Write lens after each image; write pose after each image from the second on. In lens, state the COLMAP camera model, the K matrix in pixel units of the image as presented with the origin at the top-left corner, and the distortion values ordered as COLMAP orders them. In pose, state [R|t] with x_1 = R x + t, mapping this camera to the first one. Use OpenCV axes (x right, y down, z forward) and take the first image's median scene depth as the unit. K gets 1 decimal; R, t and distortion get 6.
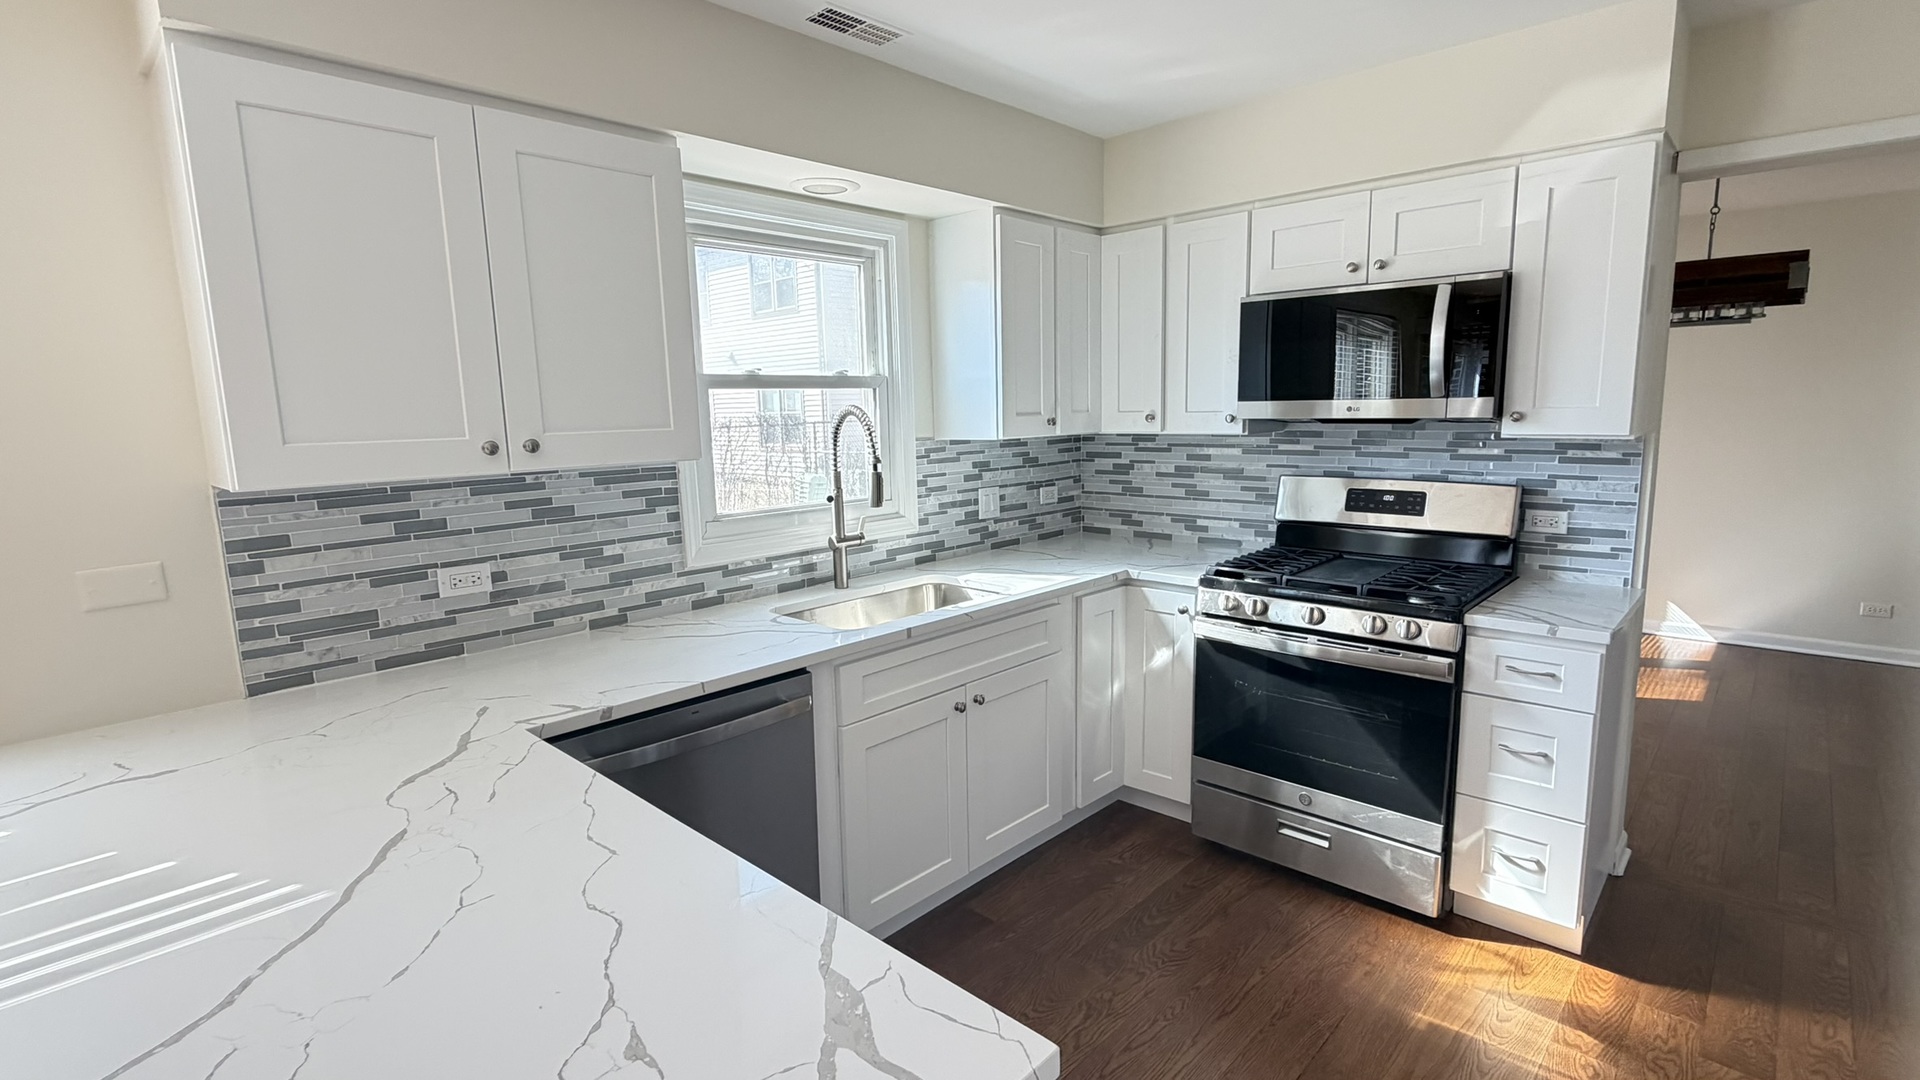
lens RADIAL K [[890.4, 0, 960.6], [0, 890.4, 543.7], [0, 0, 1]] dist [-0.000973, -0.000446]
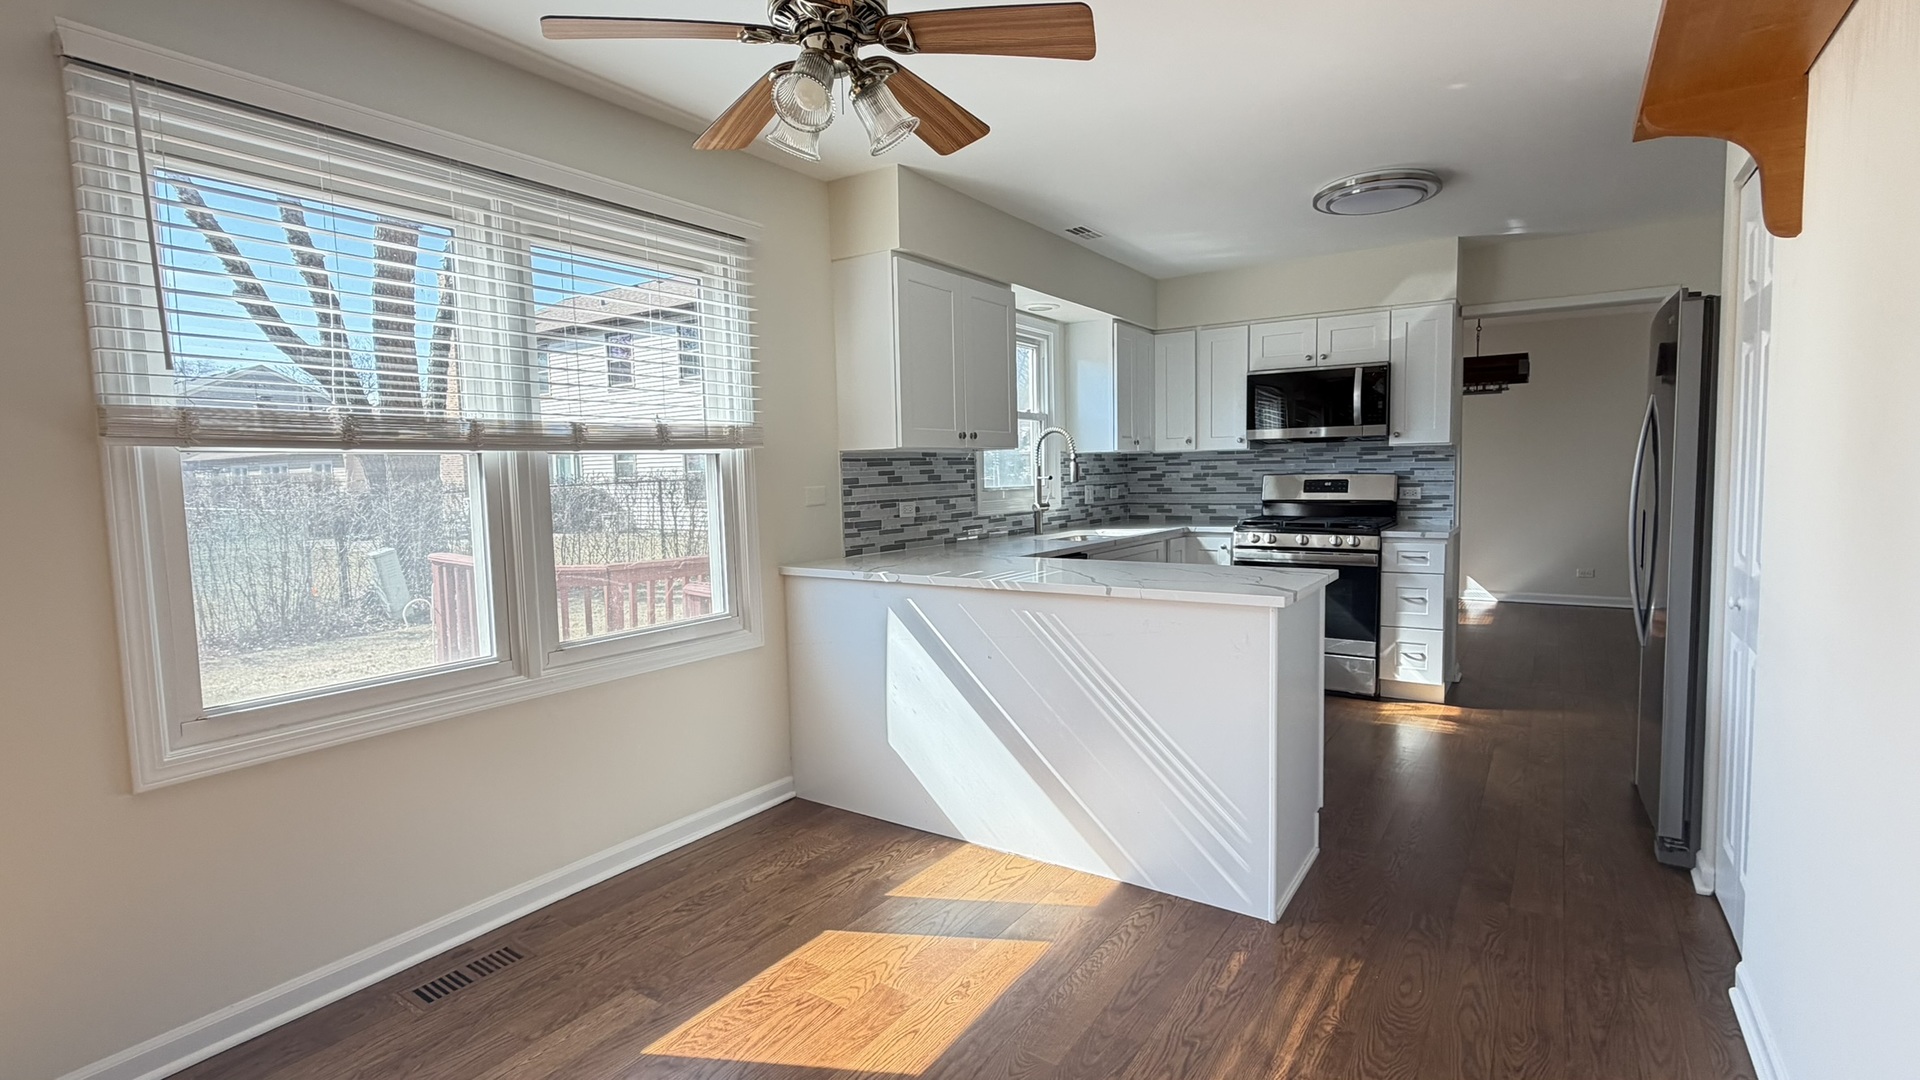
lens RADIAL K [[890.4, 0, 966.3], [0, 890.4, 541.5], [0, 0, 1]] dist [-0.000973, -0.000446]
pose [[0.985789, -0.009882, 0.167699, -0.604934], [0.022867, 0.996870, -0.075677, 0.205586], [-0.166427, 0.078437, 0.982929, -0.709420]]
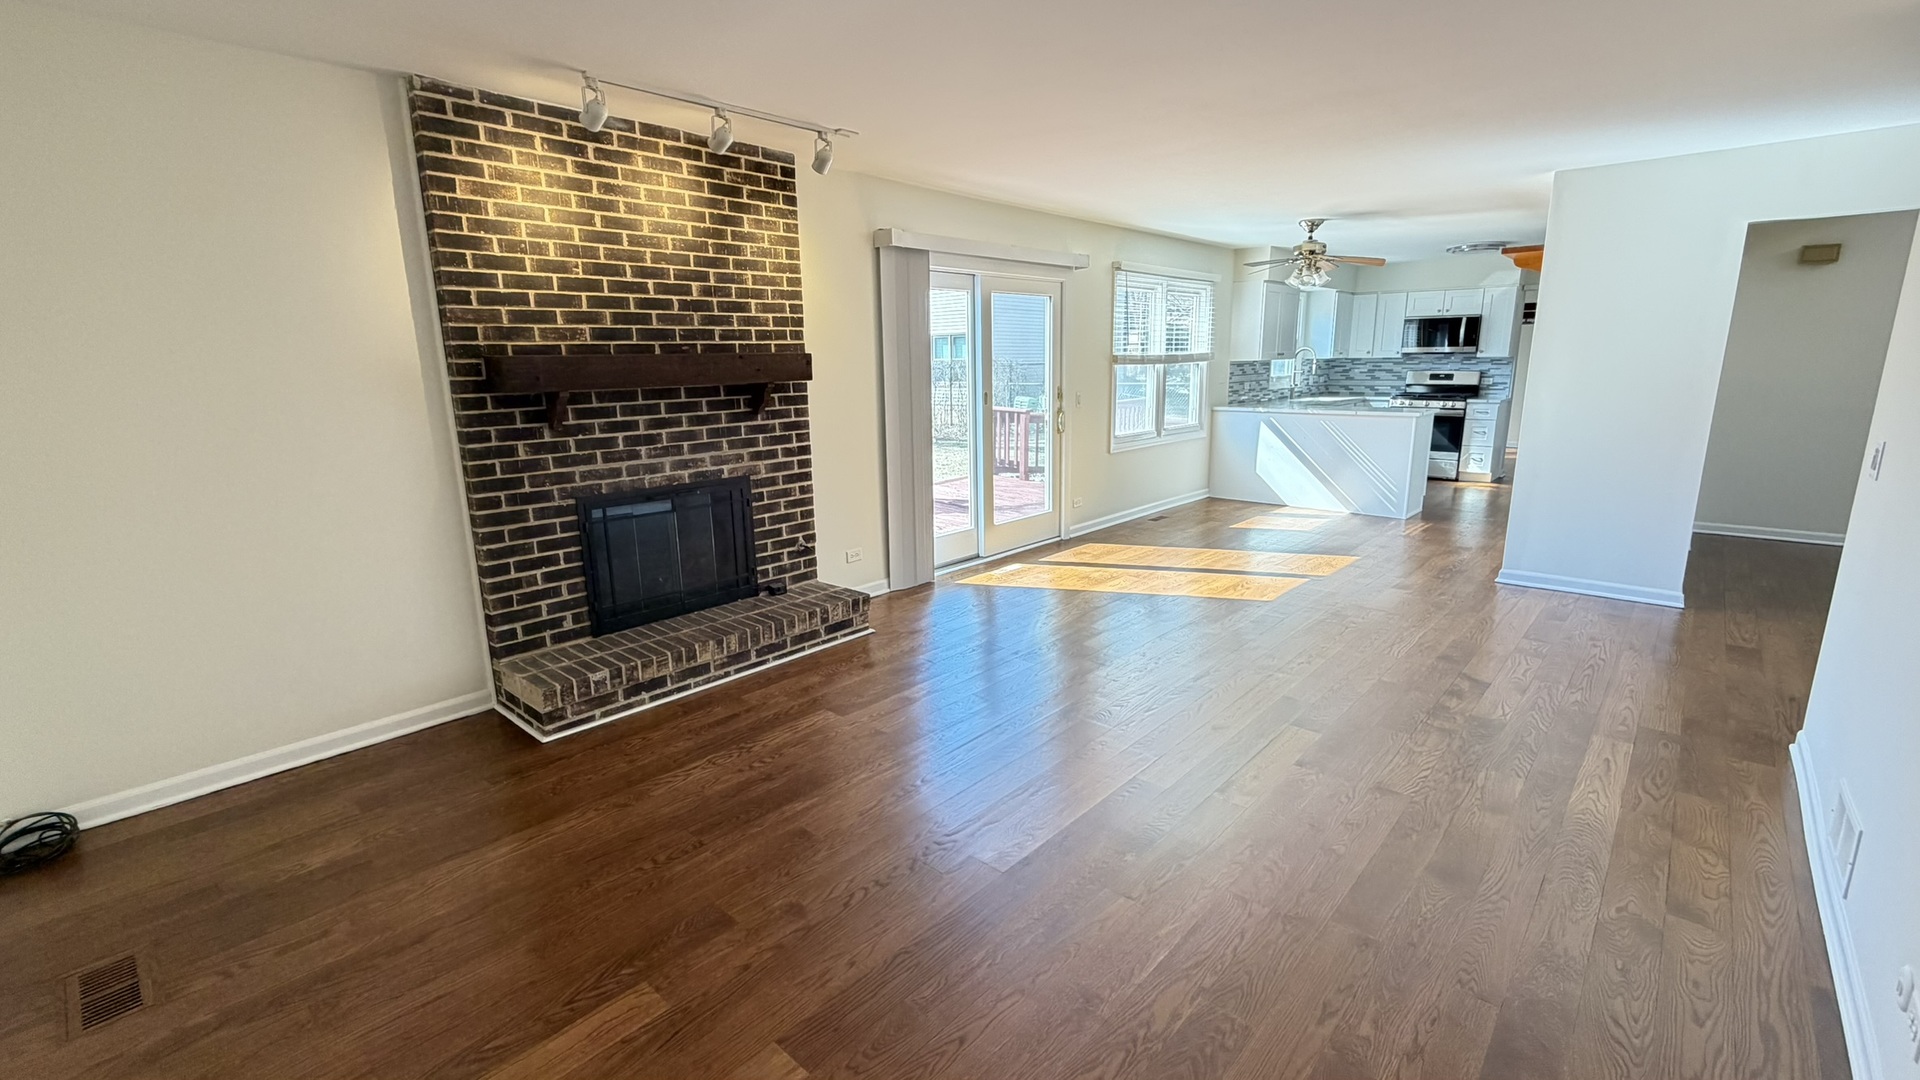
lens RADIAL K [[817.5, 0, 962.8], [0, 817.5, 545.8], [0, 0, 1]] dist [0.000536, 0.000012]
pose [[0.999745, 0.005000, 0.022004, -1.658806], [-0.006614, 0.997241, 0.073930, 0.438716], [-0.021574, -0.074057, 0.997021, -2.494551]]
